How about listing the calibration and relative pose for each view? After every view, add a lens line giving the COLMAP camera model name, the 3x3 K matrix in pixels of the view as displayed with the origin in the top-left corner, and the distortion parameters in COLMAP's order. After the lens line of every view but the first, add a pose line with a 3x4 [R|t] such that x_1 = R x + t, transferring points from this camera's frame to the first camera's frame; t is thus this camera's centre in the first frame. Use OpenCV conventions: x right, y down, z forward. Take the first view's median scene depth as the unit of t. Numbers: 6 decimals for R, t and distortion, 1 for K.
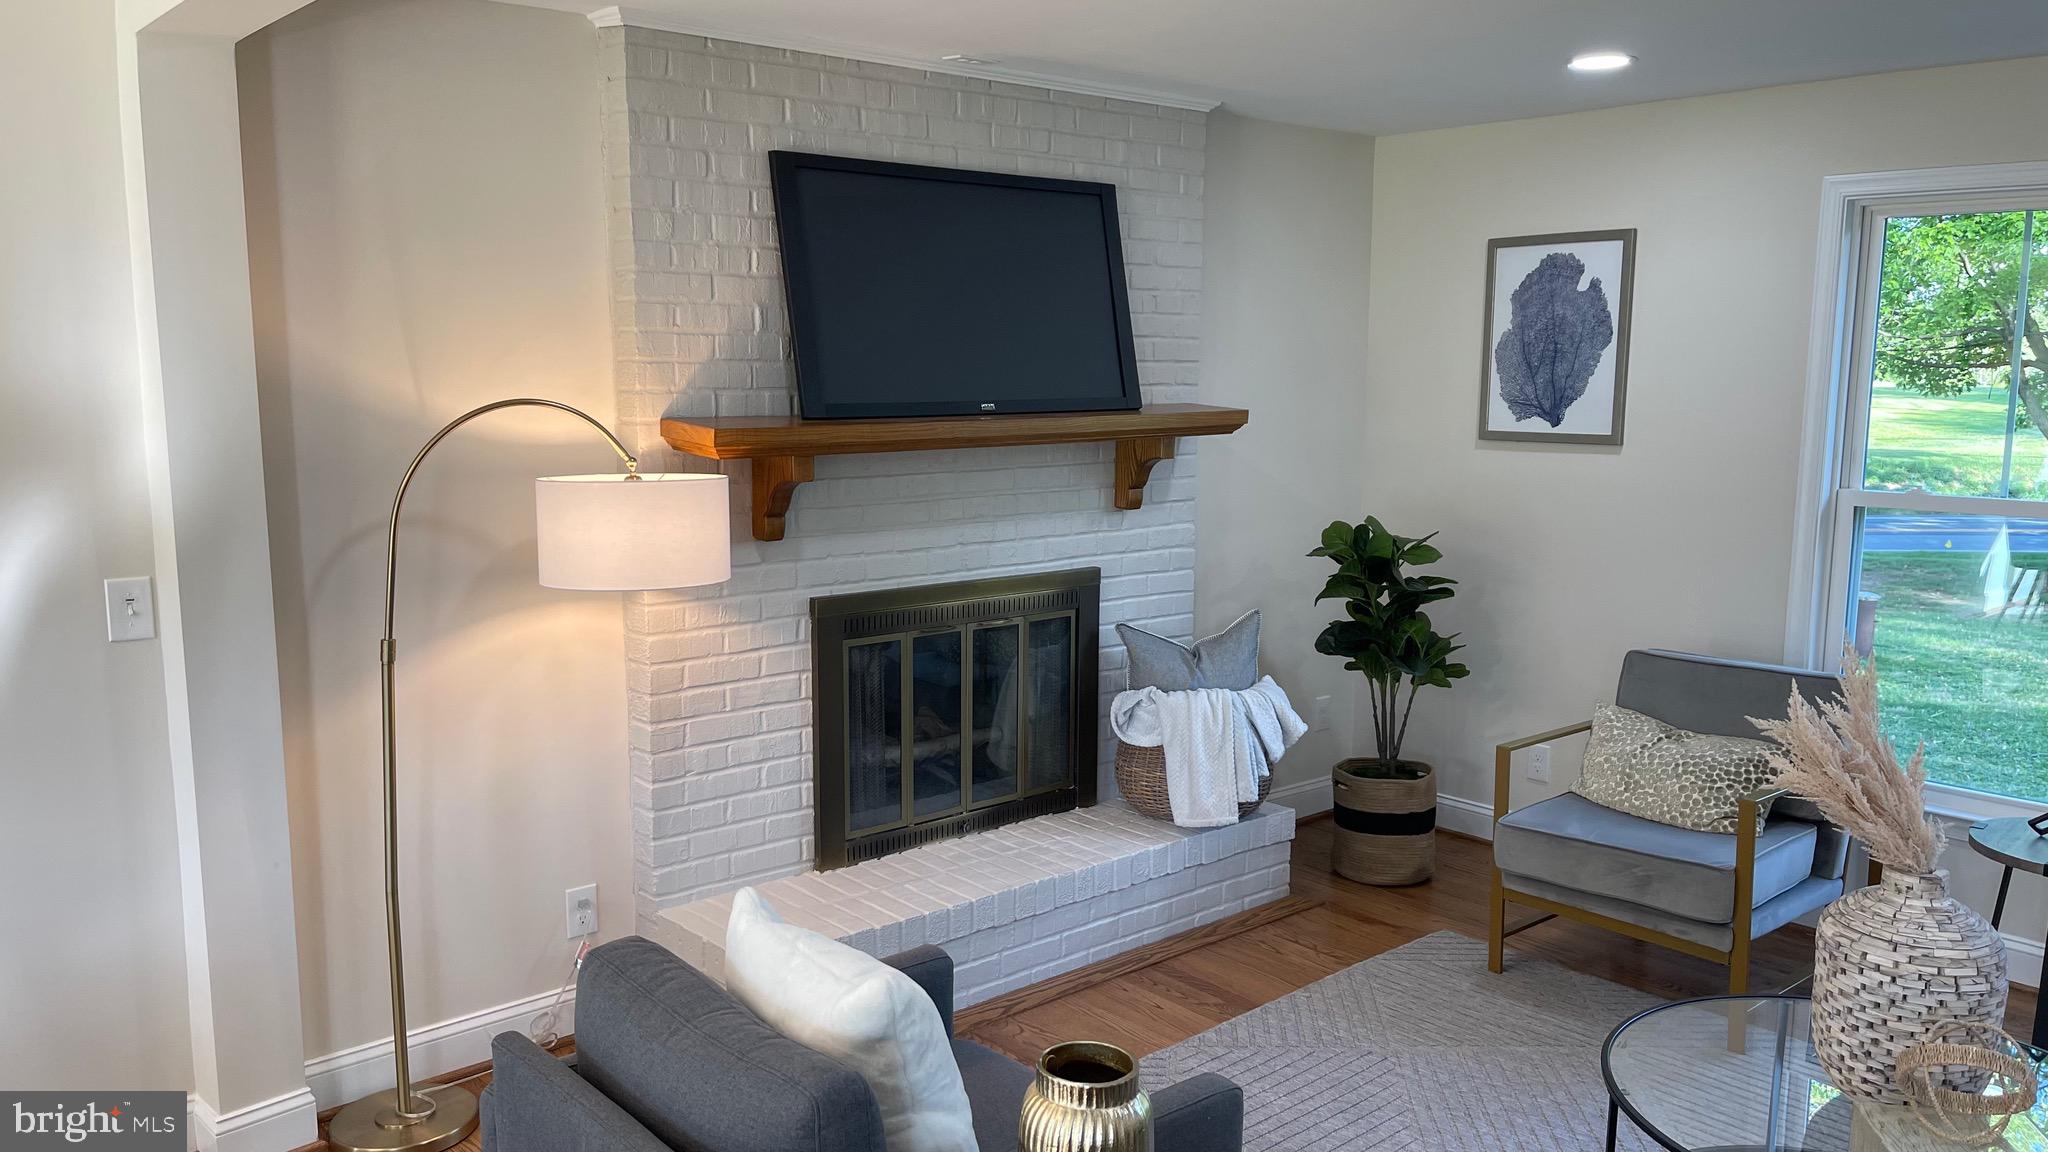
lens RADIAL K [[1559.5, 0, 1024.0], [0, 1559.5, 576.0], [0, 0, 1]] dist [0.039580, 0.001725]
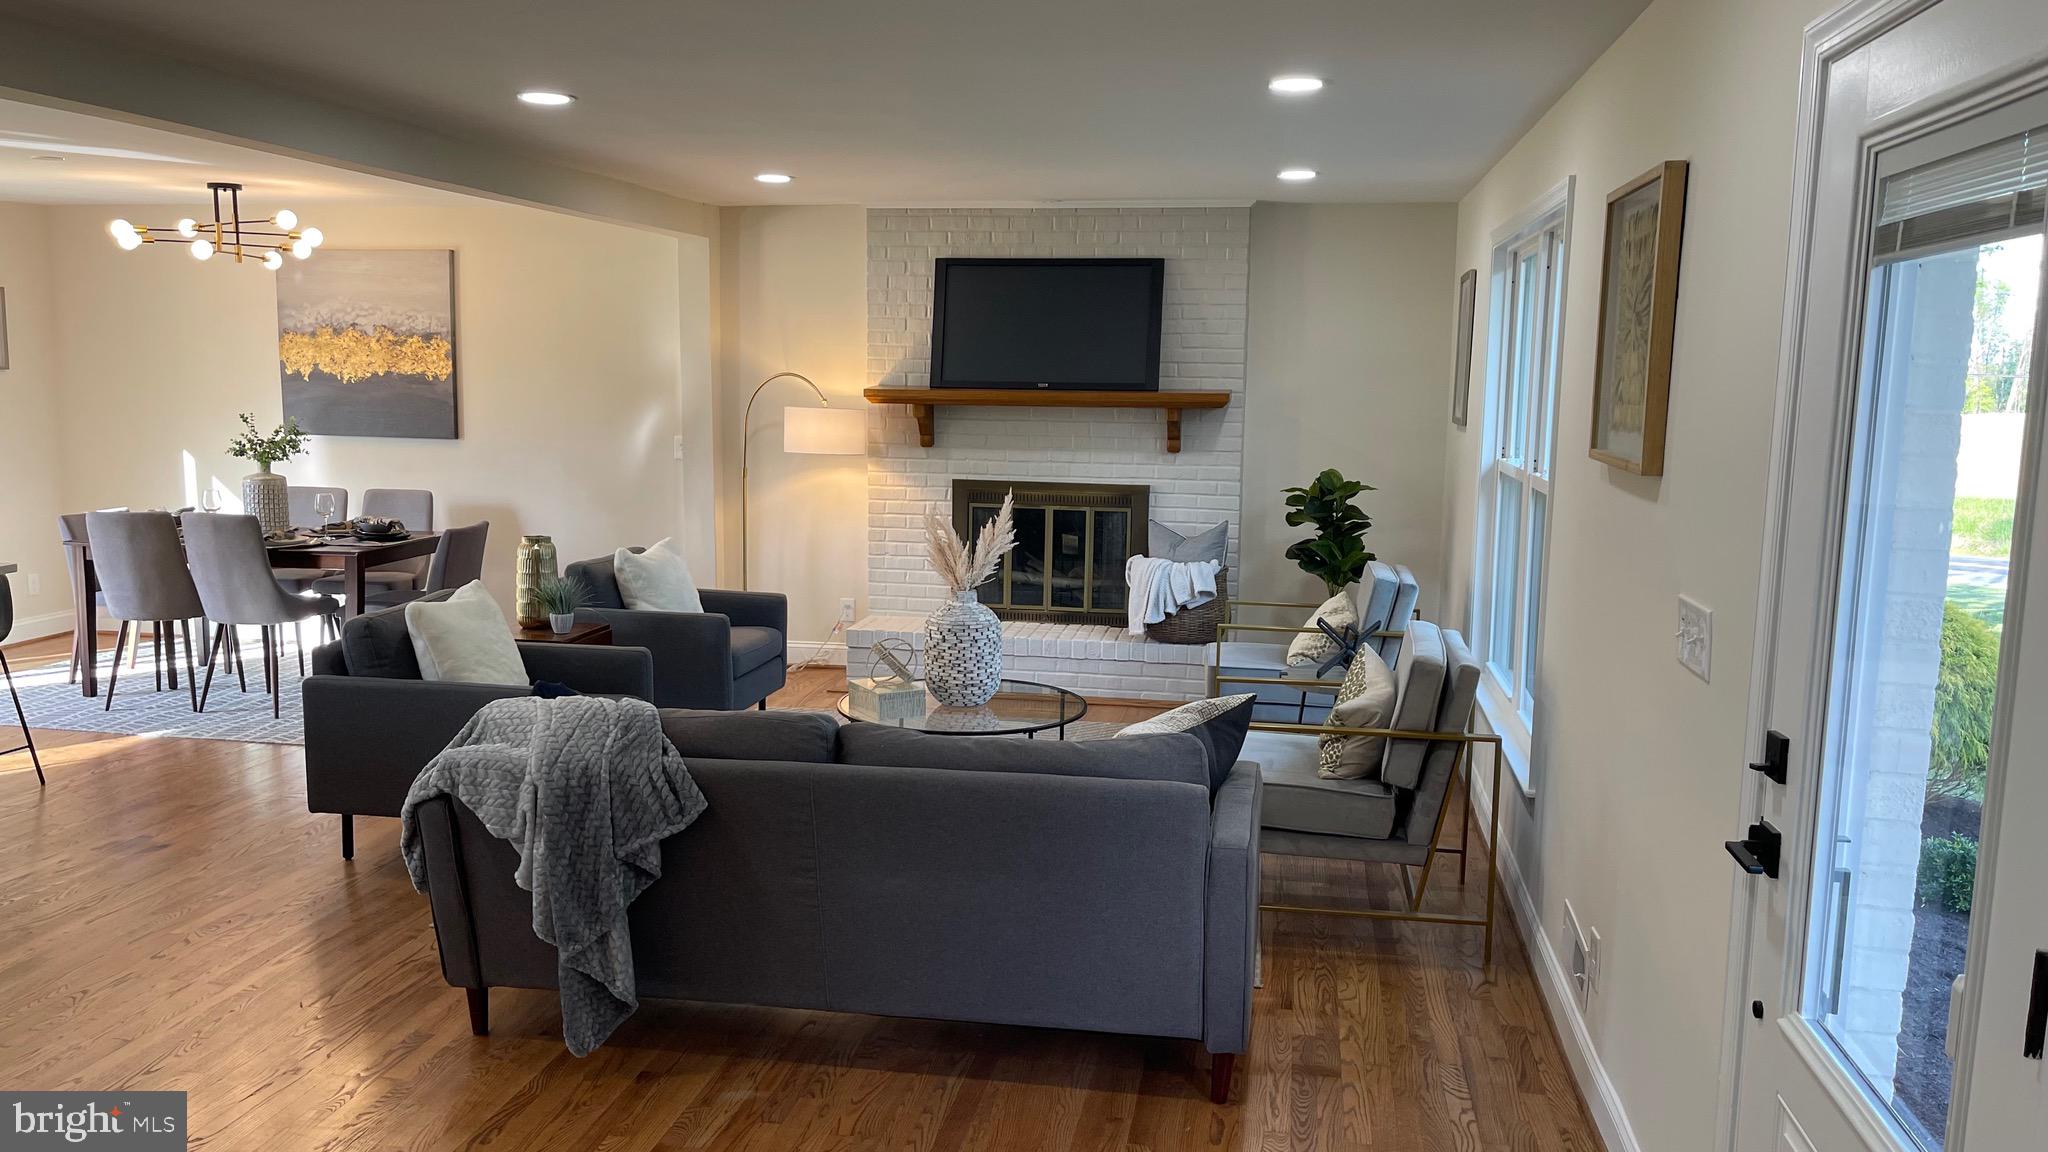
lens RADIAL K [[1559.5, 0, 1024.0], [0, 1559.5, 576.0], [0, 0, 1]] dist [0.039580, 0.001725]
pose [[0.628531, 0.115826, -0.769112, 1.405370], [-0.118613, 0.991557, 0.052393, 0.020906], [0.768687, 0.058296, 0.636963, -0.184614]]
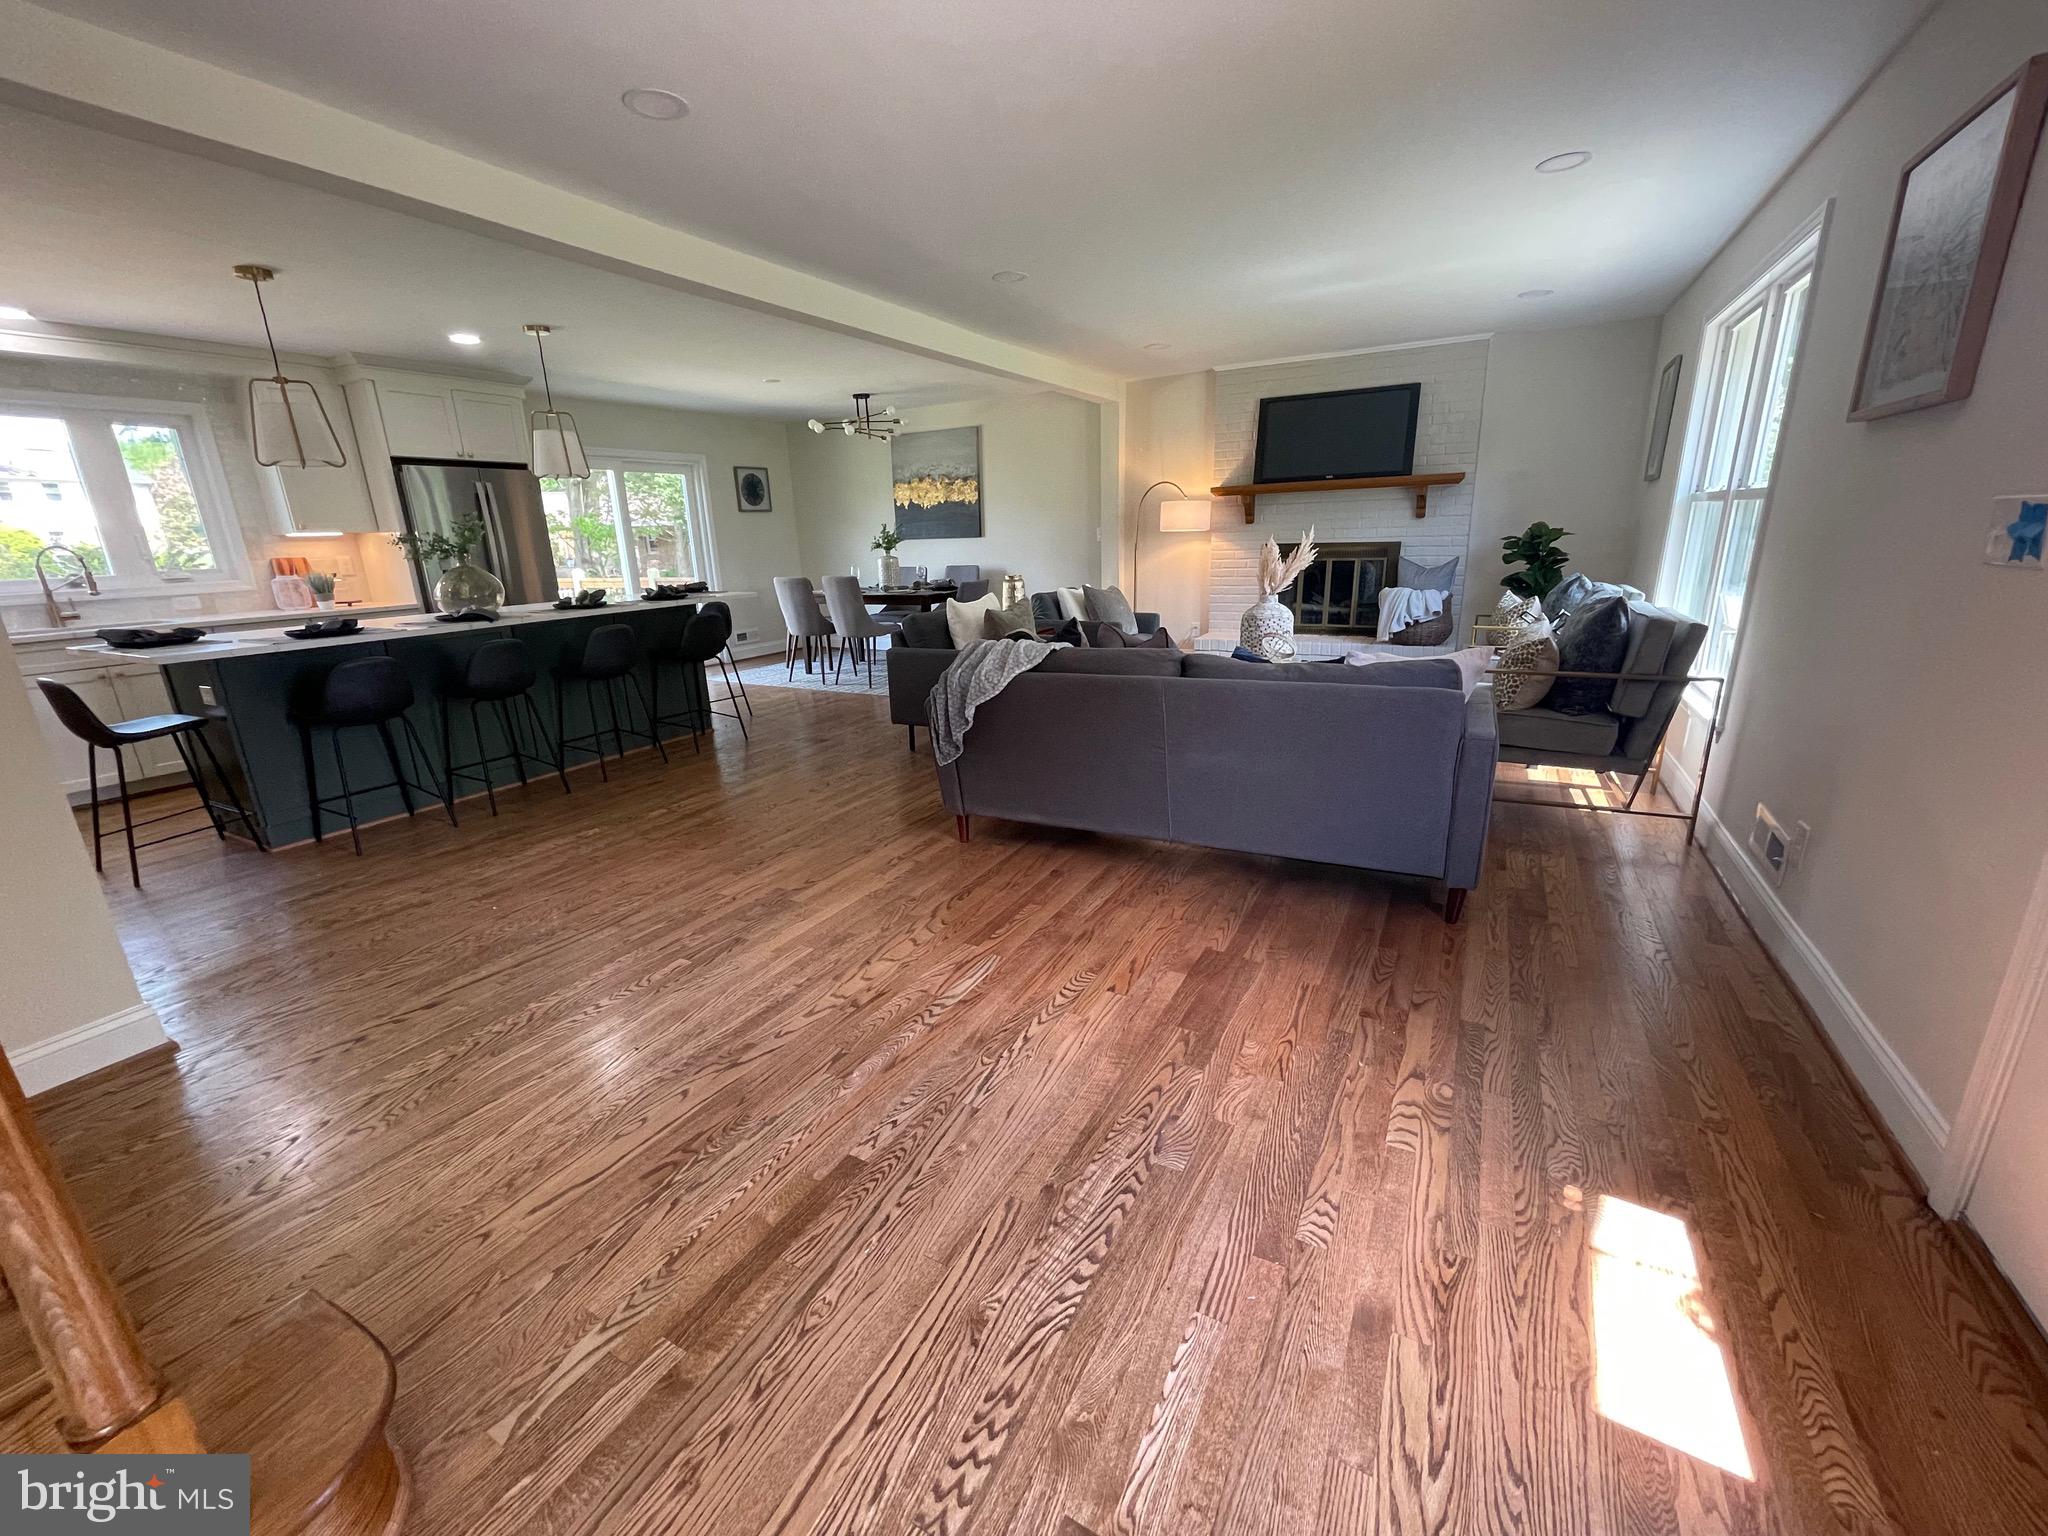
lens RADIAL K [[826.3, 0, 1024.0], [0, 826.3, 768.0], [0, 0, 1]] dist [-0.000665, 0.000446]
pose [[0.351546, 0.249505, -0.902309, 1.266750], [-0.094512, 0.968365, 0.230948, 0.109237], [0.931387, 0.004090, 0.364006, -0.068120]]
